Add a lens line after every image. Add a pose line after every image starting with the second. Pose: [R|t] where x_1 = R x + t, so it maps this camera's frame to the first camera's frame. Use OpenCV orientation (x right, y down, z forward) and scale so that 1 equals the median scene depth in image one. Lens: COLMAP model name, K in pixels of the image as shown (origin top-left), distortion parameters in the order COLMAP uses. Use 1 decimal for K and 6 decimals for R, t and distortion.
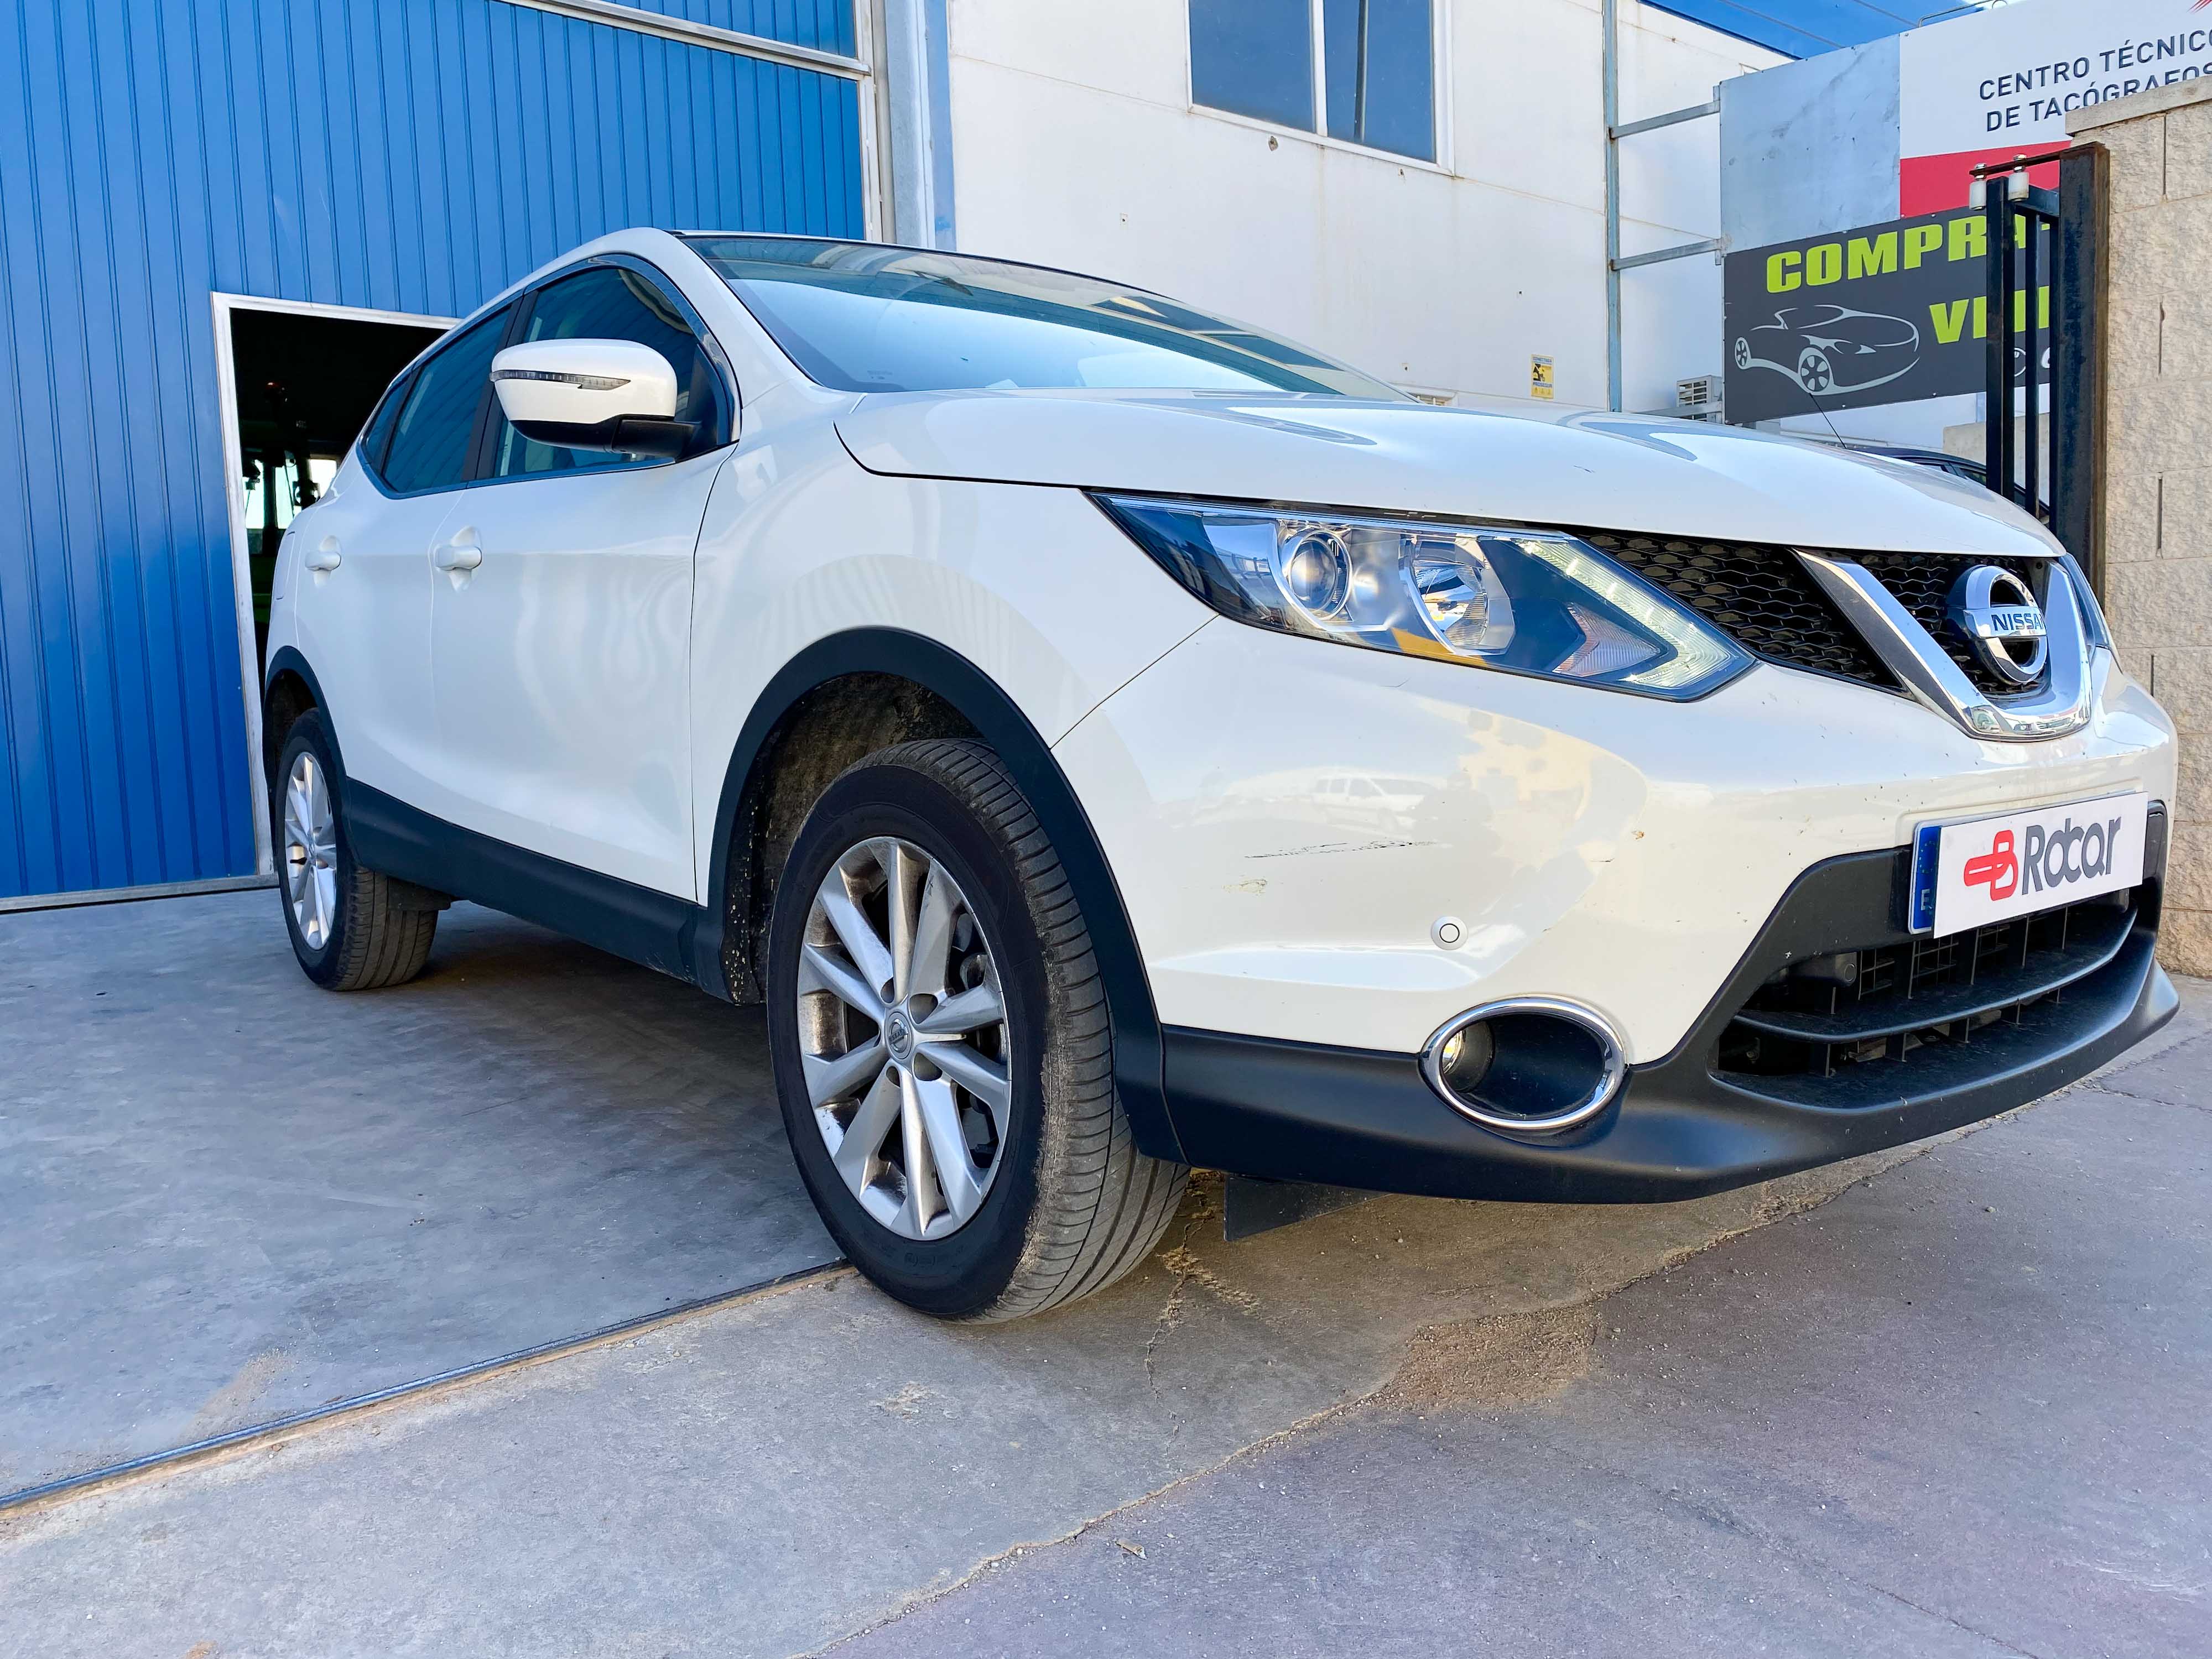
lens RADIAL K [[1683.9, 0, 1106.9], [0, 1683.9, 818.4], [0, 0, 1]] dist [0.009350, -0.002029]
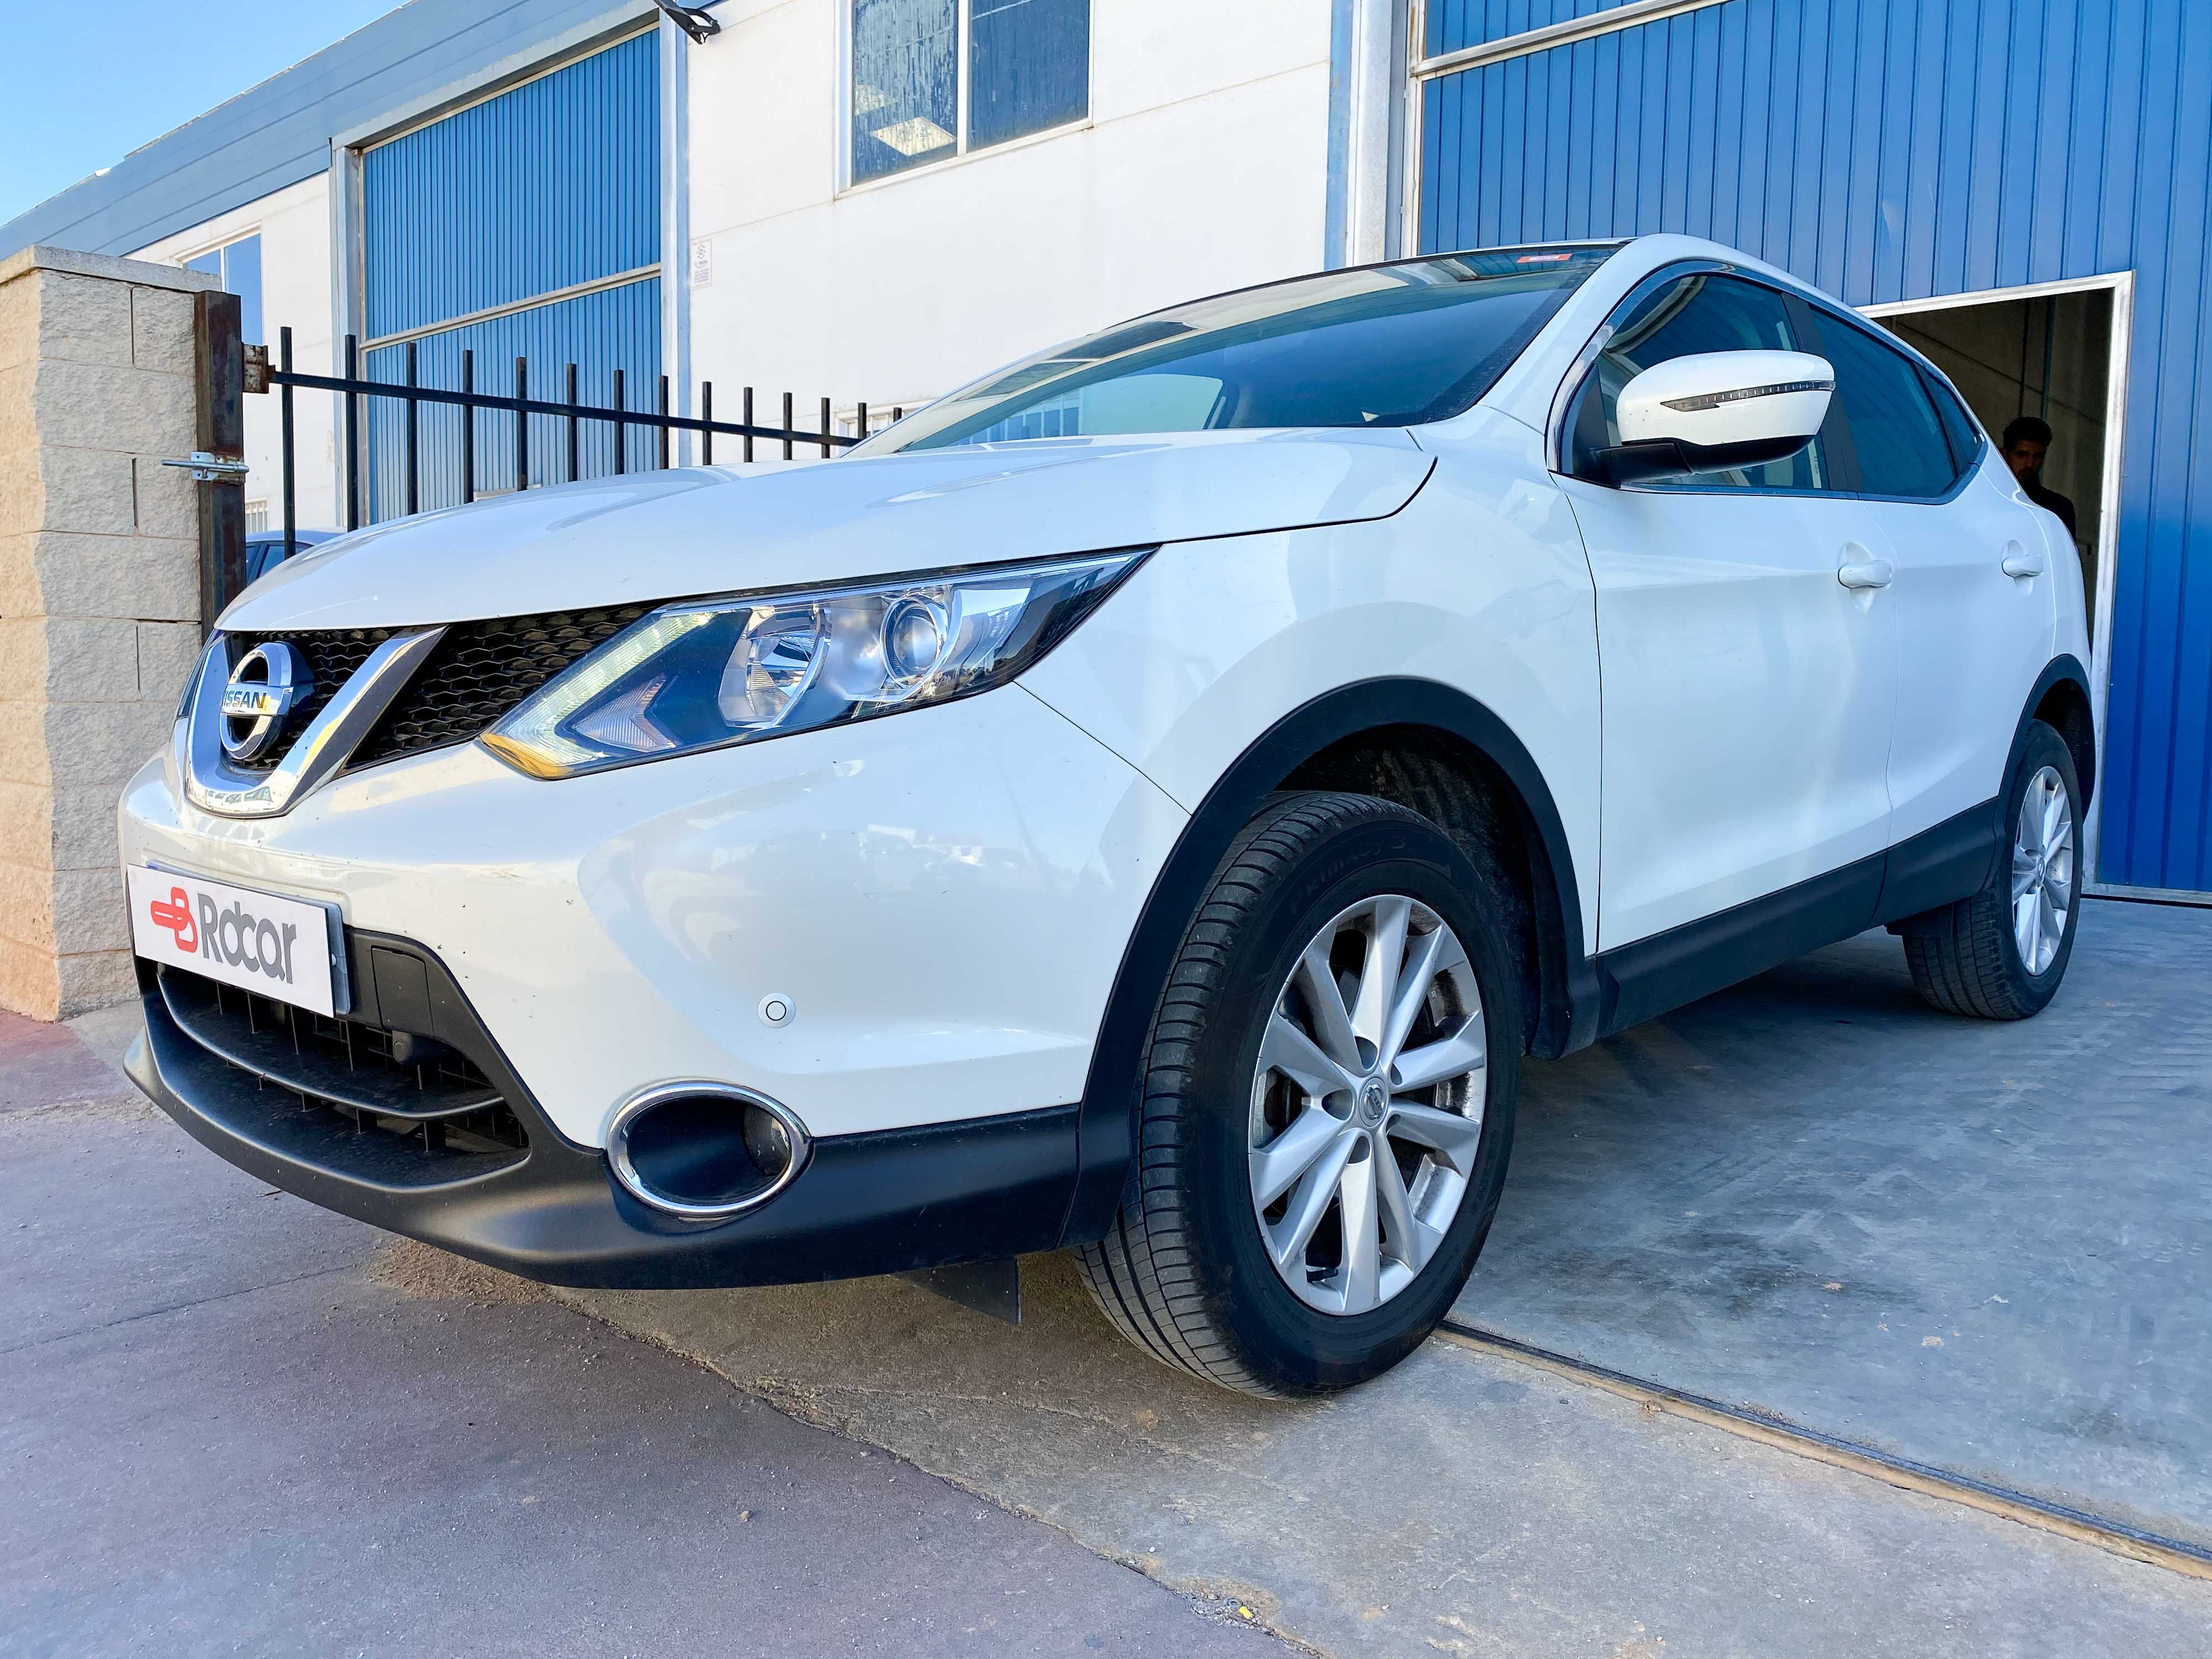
lens RADIAL K [[1683.9, 0, 1106.9], [0, 1683.9, 818.4], [0, 0, 1]] dist [0.009350, -0.002029]
pose [[0.164212, 0.125986, -0.978347, 1.594528], [-0.093762, 0.989313, 0.111661, -0.202093], [0.981959, 0.073396, 0.174270, 1.321191]]
